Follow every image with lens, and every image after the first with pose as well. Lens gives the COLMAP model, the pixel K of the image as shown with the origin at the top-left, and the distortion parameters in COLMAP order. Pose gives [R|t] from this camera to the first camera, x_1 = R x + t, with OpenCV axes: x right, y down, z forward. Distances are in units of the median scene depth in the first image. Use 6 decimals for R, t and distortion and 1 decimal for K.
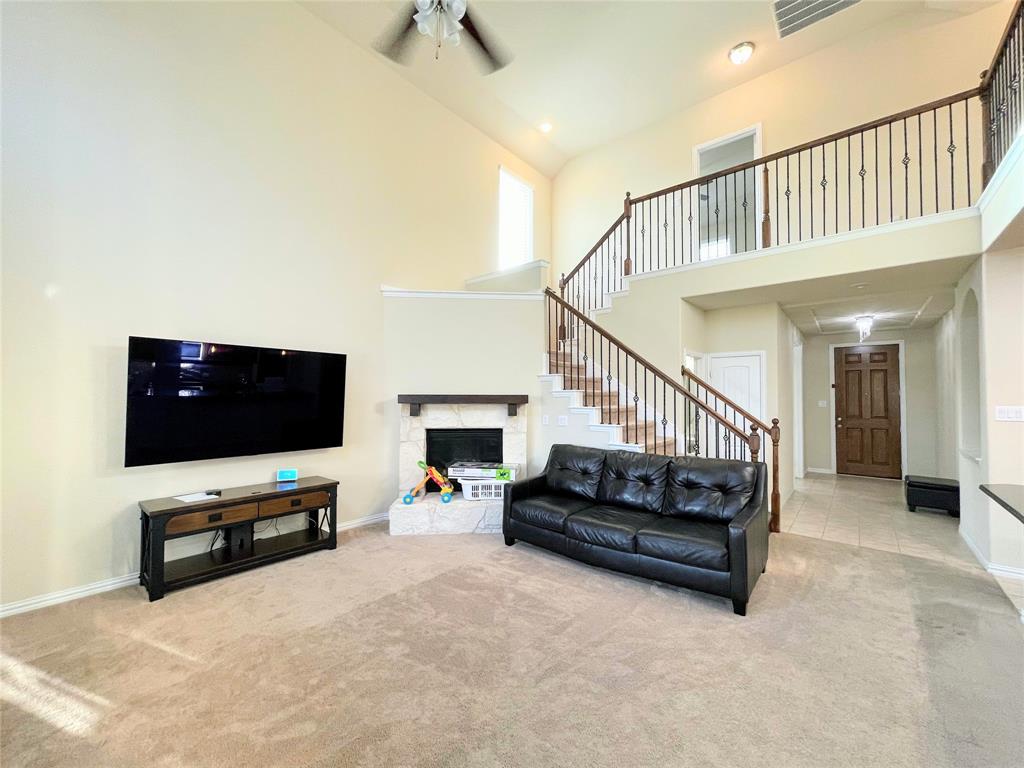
lens RADIAL K [[416.5, 0, 514.0], [0, 416.5, 388.9], [0, 0, 1]] dist [-0.004444, 0.000503]
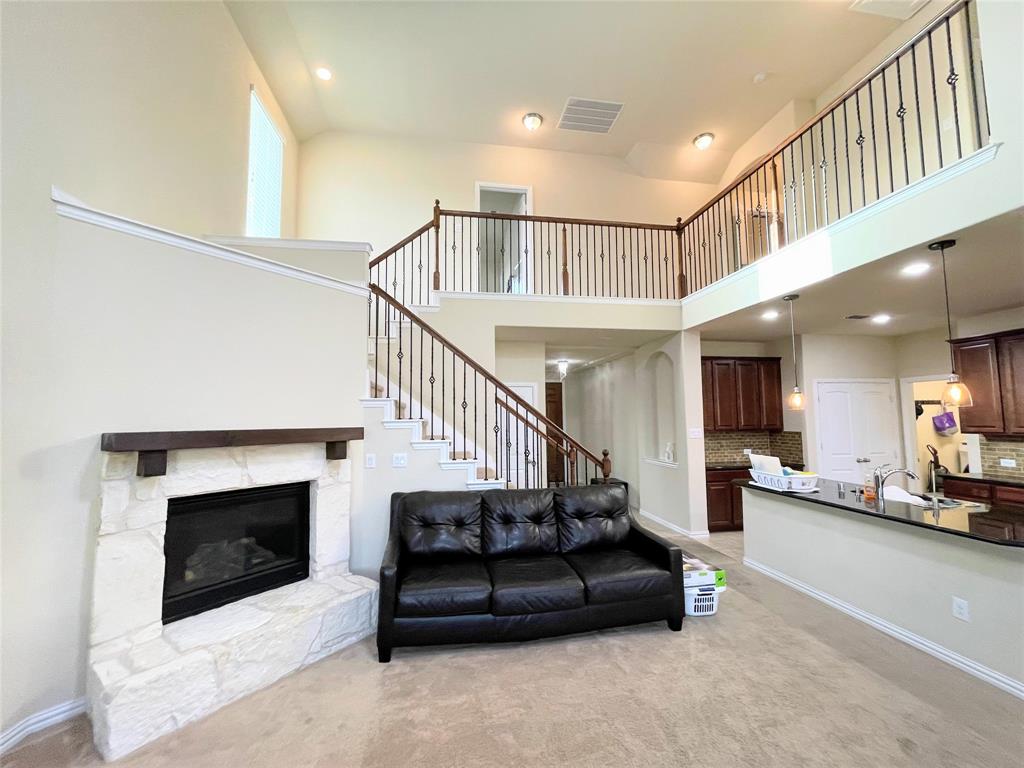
lens RADIAL K [[416.5, 0, 515.1], [0, 416.5, 386.4], [0, 0, 1]] dist [-0.004444, 0.000503]
pose [[0.642377, 0.051162, 0.764679, -0.389621], [-0.003938, 0.997976, -0.063462, -0.012069], [-0.766379, 0.037755, 0.641278, 0.404105]]
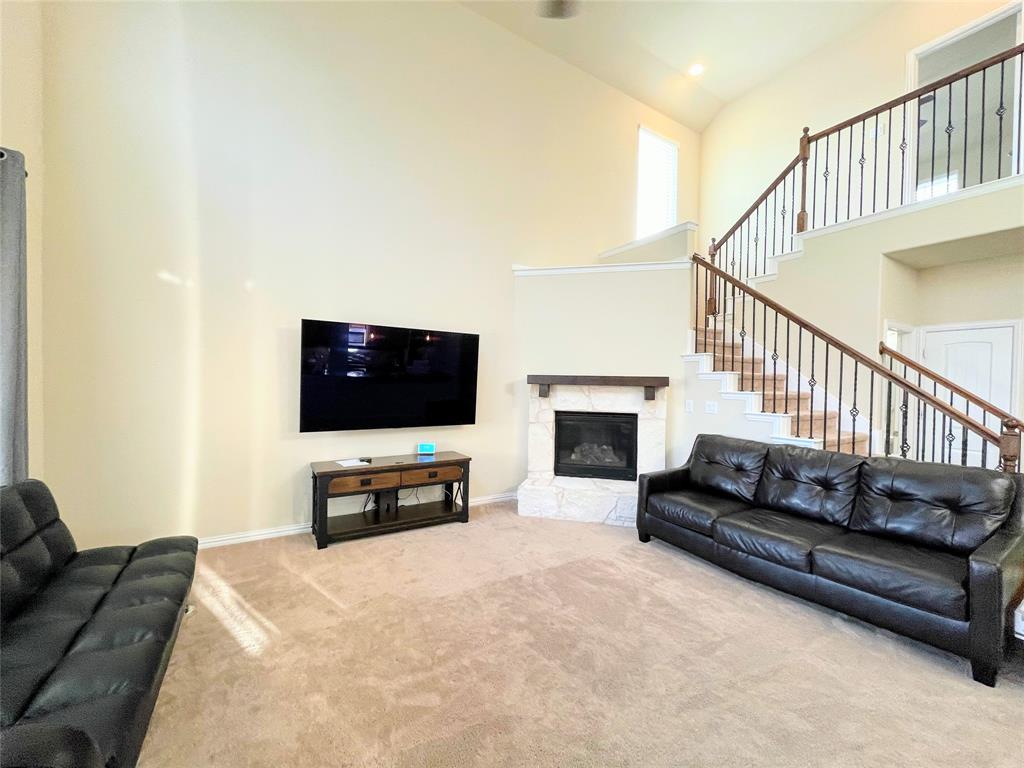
lens RADIAL K [[416.5, 0, 510.4], [0, 416.5, 388.7], [0, 0, 1]] dist [-0.004444, 0.000503]
pose [[0.949460, 0.019820, -0.313262, -0.009399], [-0.009994, 0.999407, 0.032943, 0.015676], [0.313730, -0.028148, 0.949095, 0.057762]]
